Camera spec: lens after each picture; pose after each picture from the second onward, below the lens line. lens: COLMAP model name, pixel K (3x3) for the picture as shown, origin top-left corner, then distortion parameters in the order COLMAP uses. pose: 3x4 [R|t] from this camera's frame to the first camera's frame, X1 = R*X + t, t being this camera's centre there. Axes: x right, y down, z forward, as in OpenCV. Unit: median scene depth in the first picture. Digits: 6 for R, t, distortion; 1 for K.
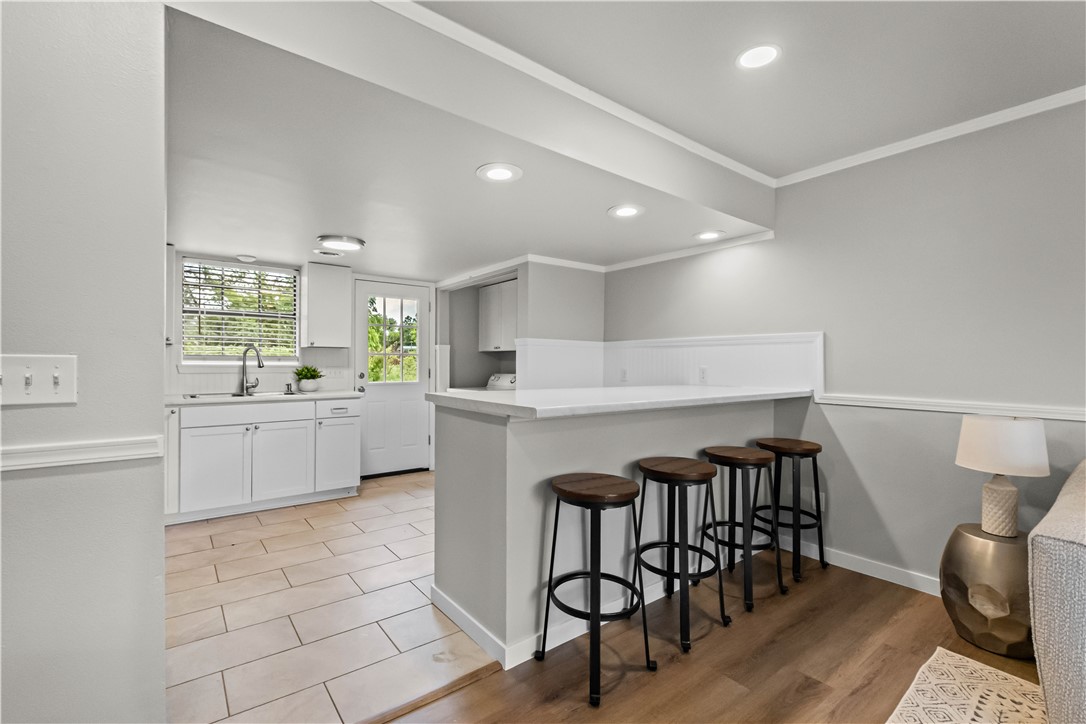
lens RADIAL K [[476.9, 0, 541.1], [0, 476.9, 364.3], [0, 0, 1]] dist [-0.000816, -0.000544]
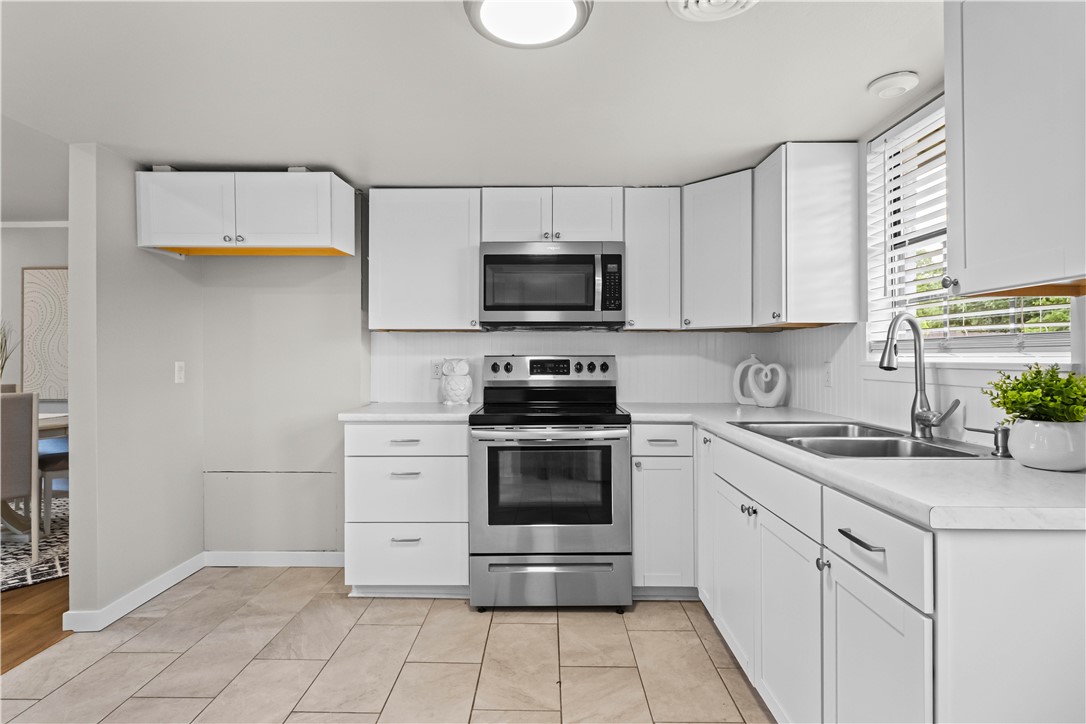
lens RADIAL K [[552.0, 0, 540.9], [0, 552.0, 355.3], [0, 0, 1]] dist [-0.001383, -0.000183]
pose [[-0.625613, -0.008988, -0.780082, -0.097830], [-0.006590, 0.999959, -0.006236, -0.000299], [0.780106, 0.001239, -0.625646, 1.080076]]
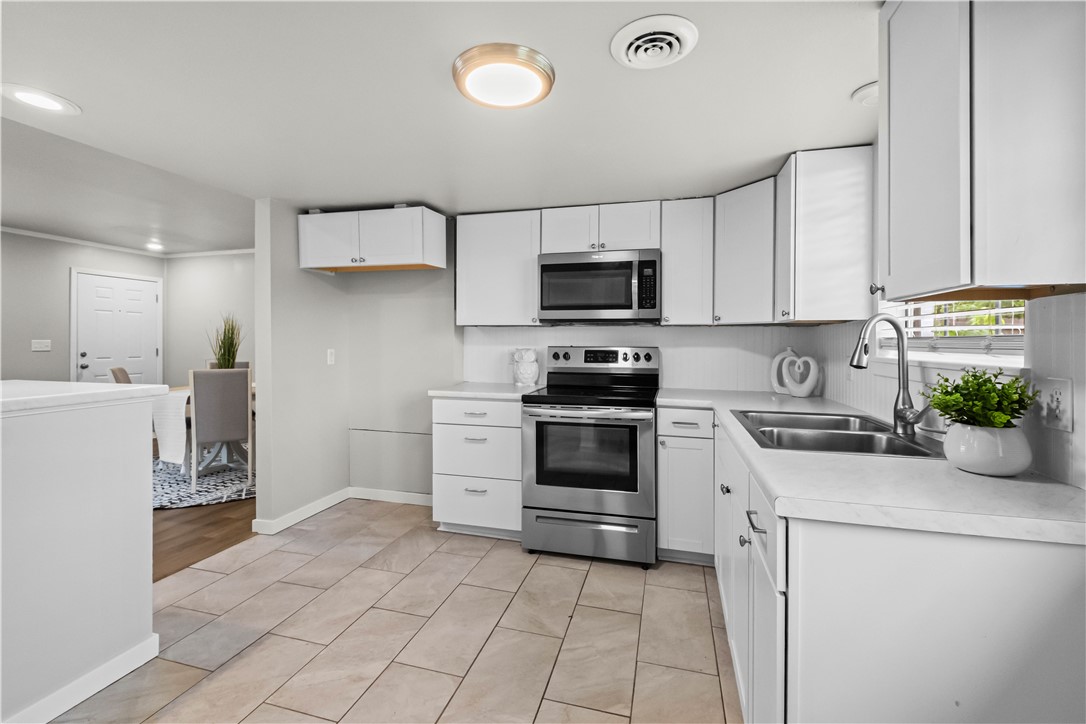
lens RADIAL K [[474.8, 0, 539.1], [0, 474.8, 346.0], [0, 0, 1]] dist [0.003944, 0.000085]
pose [[-0.805651, -0.006093, -0.592359, -0.158811], [-0.013377, 0.999879, 0.007909, -0.011000], [0.592239, 0.014296, -0.805636, 1.180426]]
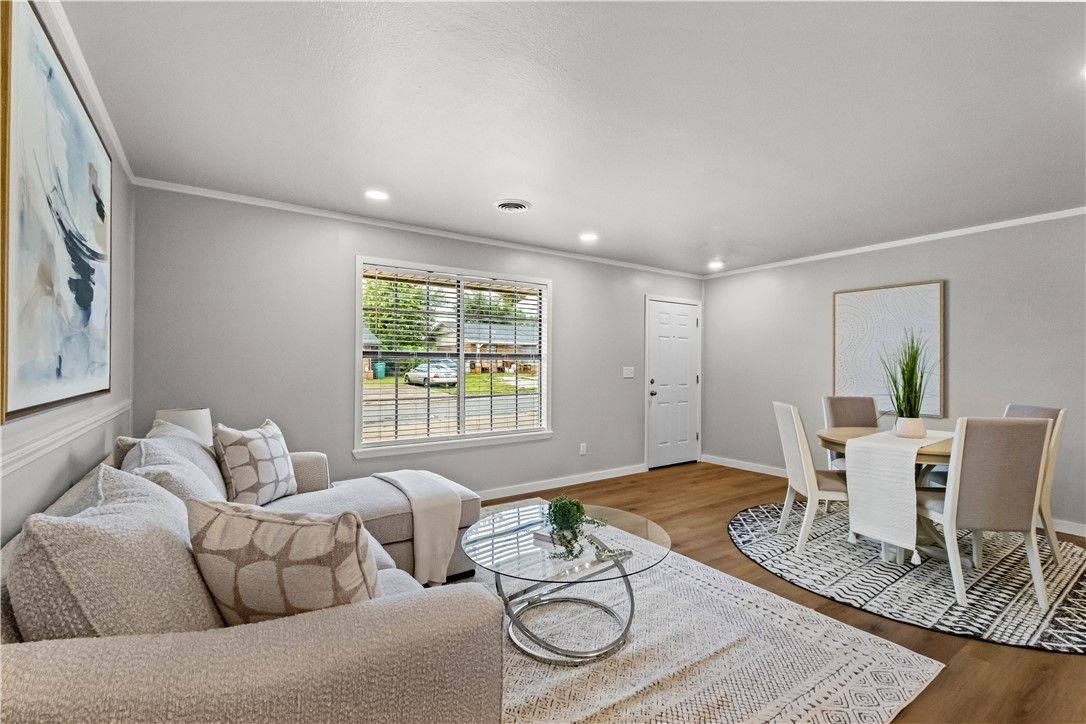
lens RADIAL K [[476.9, 0, 541.1], [0, 476.9, 364.3], [0, 0, 1]] dist [-0.000816, -0.000544]
pose [[-0.998330, -0.011554, 0.056607, 0.350408], [-0.011182, 0.999914, 0.006885, -0.012933], [-0.056682, 0.006241, -0.998373, 0.658255]]
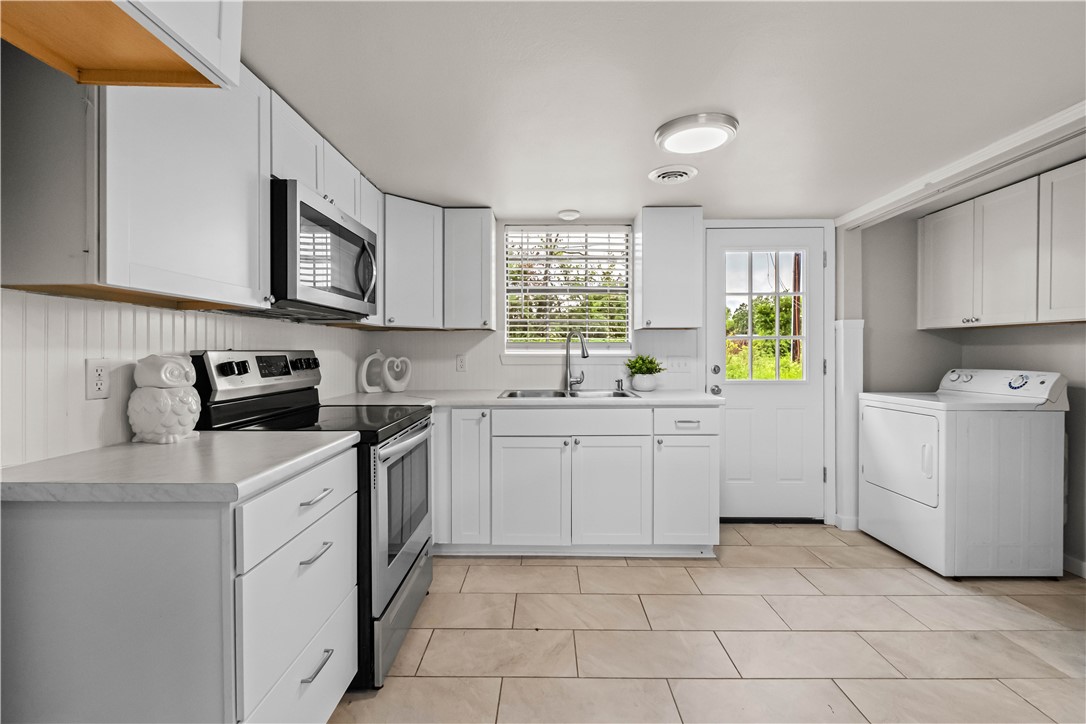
lens RADIAL K [[474.3, 0, 546.0], [0, 474.3, 355.9], [0, 0, 1]] dist [0.007163, 0.000005]
pose [[0.786350, -0.001353, -0.617780, -0.181382], [0.004444, 0.999984, 0.003467, 0.000879], [0.617765, -0.005472, 0.786344, 0.387402]]
